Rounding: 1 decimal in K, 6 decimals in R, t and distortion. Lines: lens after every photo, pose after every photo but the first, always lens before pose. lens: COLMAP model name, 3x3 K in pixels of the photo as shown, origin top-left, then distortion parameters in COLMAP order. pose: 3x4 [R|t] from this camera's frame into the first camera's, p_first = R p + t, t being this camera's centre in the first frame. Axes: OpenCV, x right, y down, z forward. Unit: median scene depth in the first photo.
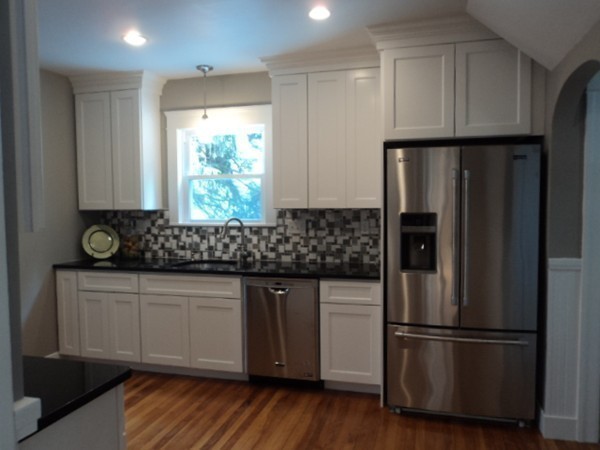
lens RADIAL K [[480.0, 0, 302.5], [0, 480.0, 223.4], [0, 0, 1]] dist [-0.068662, 0.081676]
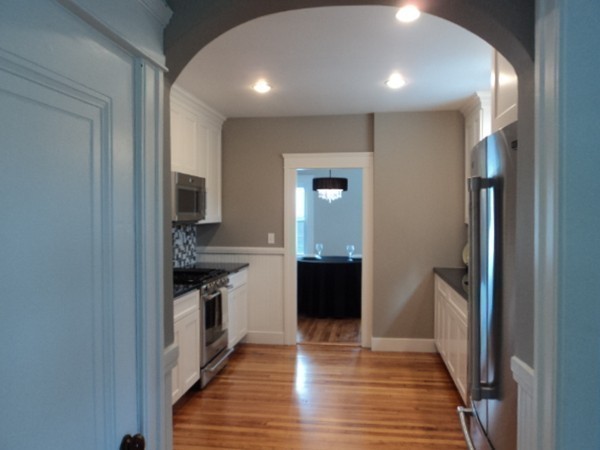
lens RADIAL K [[480.0, 0, 302.5], [0, 480.0, 223.4], [0, 0, 1]] dist [-0.068662, 0.081676]
pose [[0.116427, 0.032217, -0.992677, 0.688637], [-0.060180, 0.997866, 0.025327, -0.039788], [0.991374, 0.056791, 0.118117, 0.534355]]
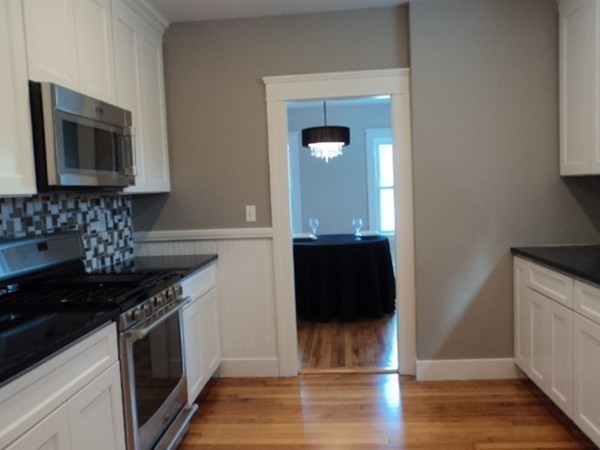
lens RADIAL K [[480.0, 0, 302.5], [0, 480.0, 223.4], [0, 0, 1]] dist [-0.068662, 0.081676]
pose [[0.176717, 0.074200, -0.981461, 0.185837], [-0.017180, 0.997235, 0.072300, -0.003182], [0.984112, 0.004085, 0.177504, 0.547933]]
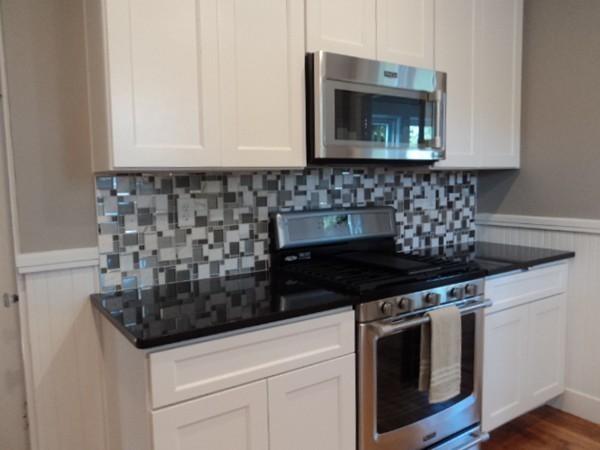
lens RADIAL K [[480.0, 0, 302.5], [0, 480.0, 223.4], [0, 0, 1]] dist [-0.068662, 0.081676]
pose [[-0.654255, 0.092754, -0.750564, 0.036633], [-0.017579, 0.990317, 0.137706, -0.003486], [0.756070, 0.103289, -0.646289, 0.686751]]
